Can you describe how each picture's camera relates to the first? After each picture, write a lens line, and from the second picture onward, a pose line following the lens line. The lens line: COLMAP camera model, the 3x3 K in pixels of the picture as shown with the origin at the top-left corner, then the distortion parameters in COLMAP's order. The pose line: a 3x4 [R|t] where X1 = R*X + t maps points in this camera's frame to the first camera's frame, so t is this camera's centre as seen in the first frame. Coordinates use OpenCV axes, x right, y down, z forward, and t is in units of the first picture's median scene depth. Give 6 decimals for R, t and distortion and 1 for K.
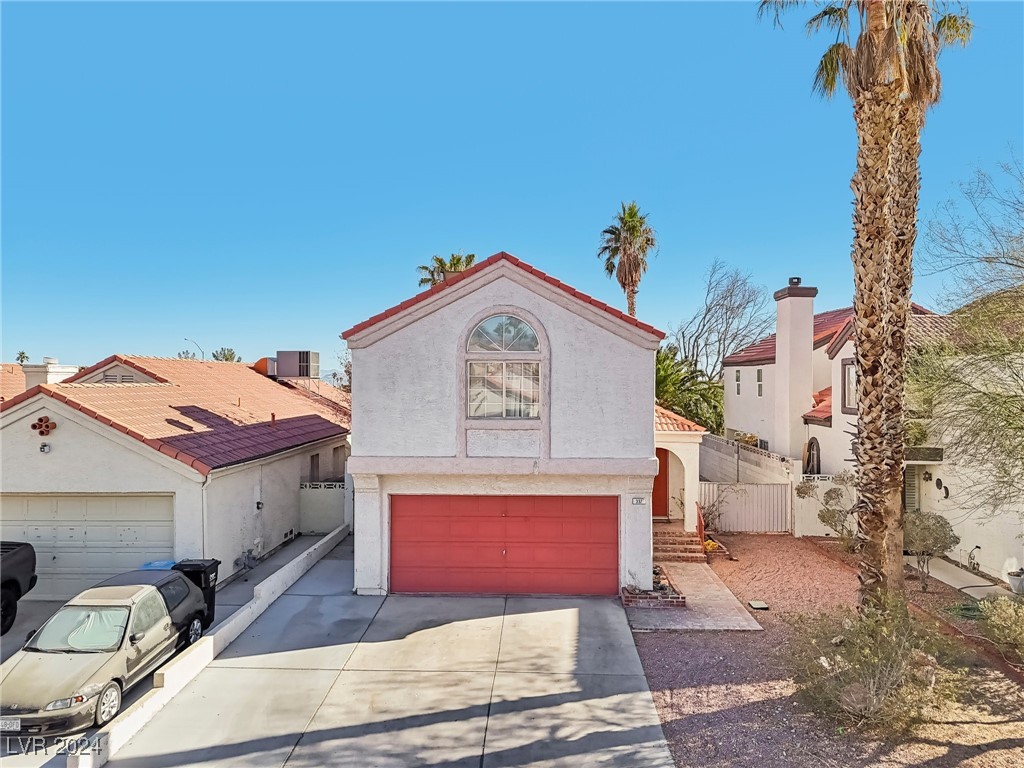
lens RADIAL K [[767.8, 0, 513.3], [0, 767.8, 385.2], [0, 0, 1]] dist [0.074103, -0.064165]
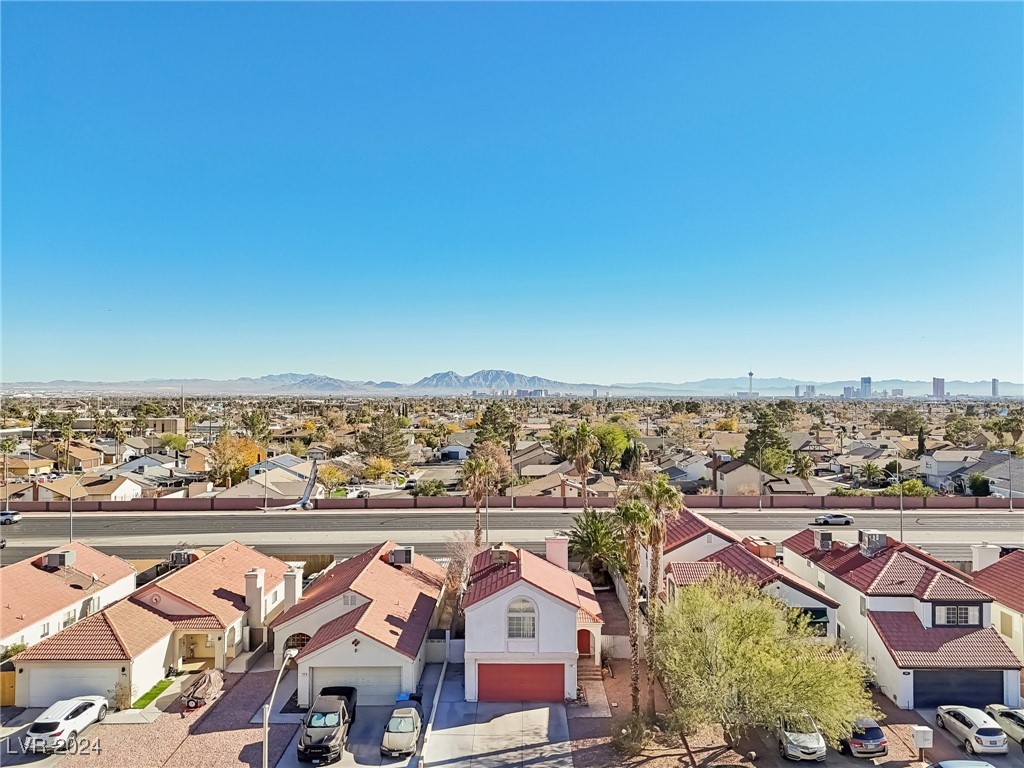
lens RADIAL K [[767.8, 0, 513.3], [0, 767.8, 385.2], [0, 0, 1]] dist [0.074103, -0.064165]
pose [[0.999571, -0.001071, 0.029258, -0.128194], [0.001221, 0.999986, -0.005109, -0.880533], [-0.029253, 0.005143, 0.999559, -1.841820]]
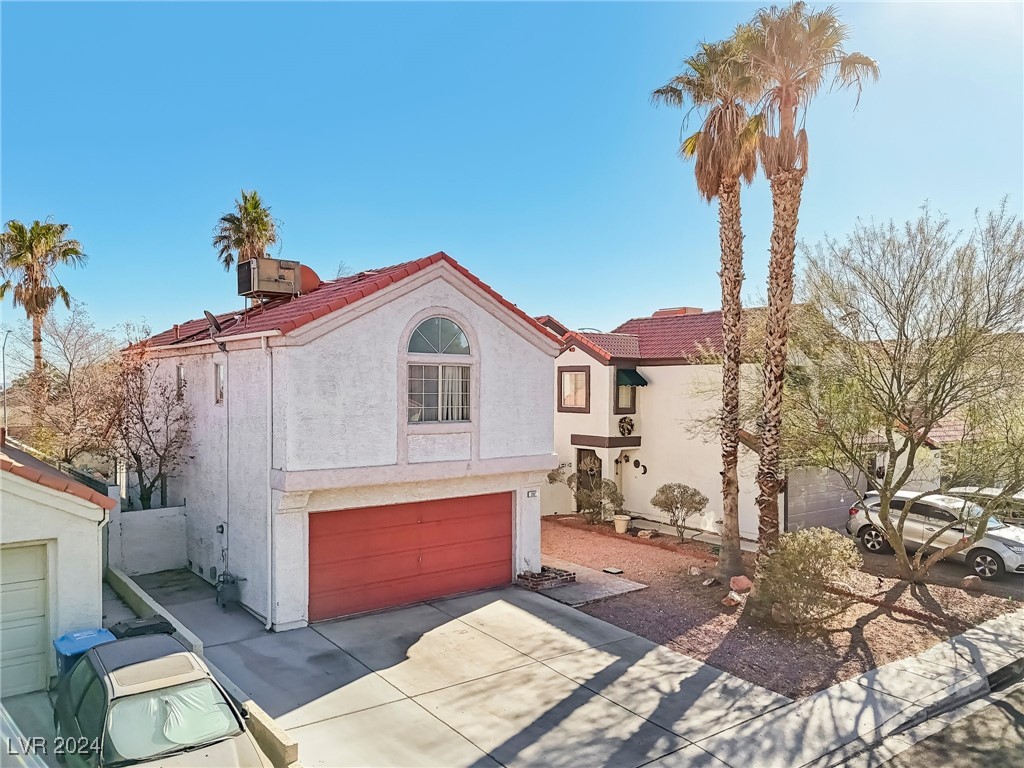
lens RADIAL K [[780.3, 0, 511.8], [0, 780.3, 410.9], [0, 0, 1]] dist [0.034479, -0.005768]
pose [[0.772178, -0.020524, 0.635075, -0.600963], [0.001903, 0.999548, 0.029988, -0.001221], [-0.635404, -0.021947, 0.771868, 0.178488]]
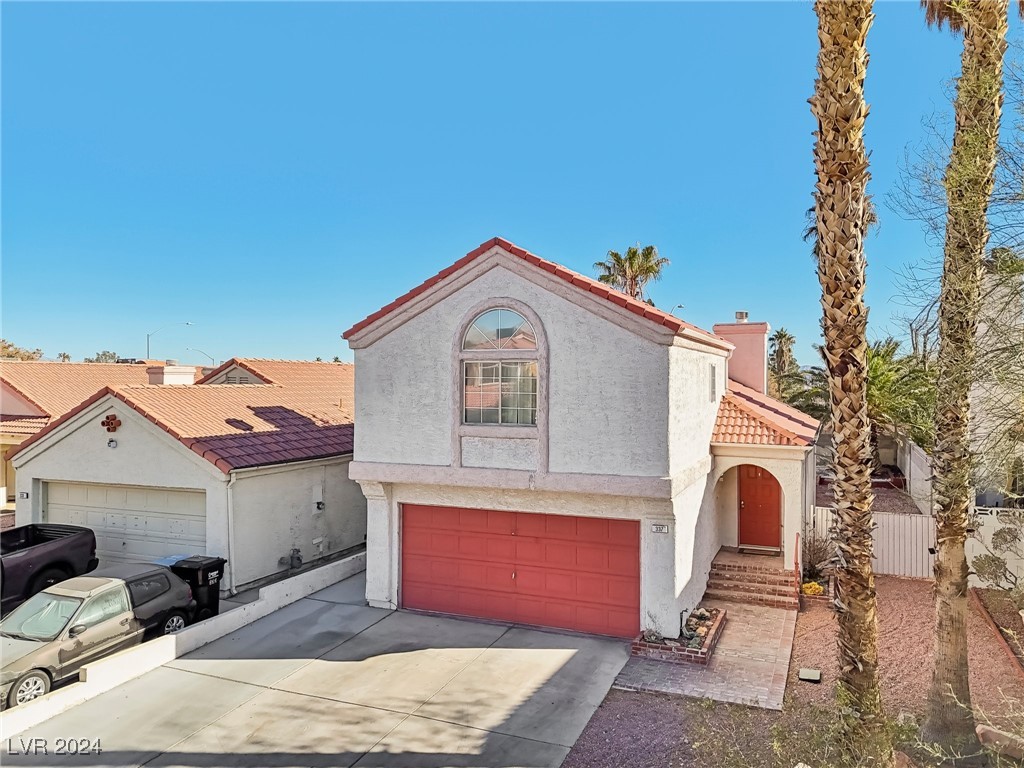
lens RADIAL K [[767.8, 0, 513.3], [0, 767.8, 385.2], [0, 0, 1]] dist [0.074103, -0.064165]
pose [[0.934672, 0.002512, -0.355502, 0.332567], [-0.003269, 0.999993, -0.001530, -0.001607], [0.355496, 0.002593, 0.934674, 0.182803]]
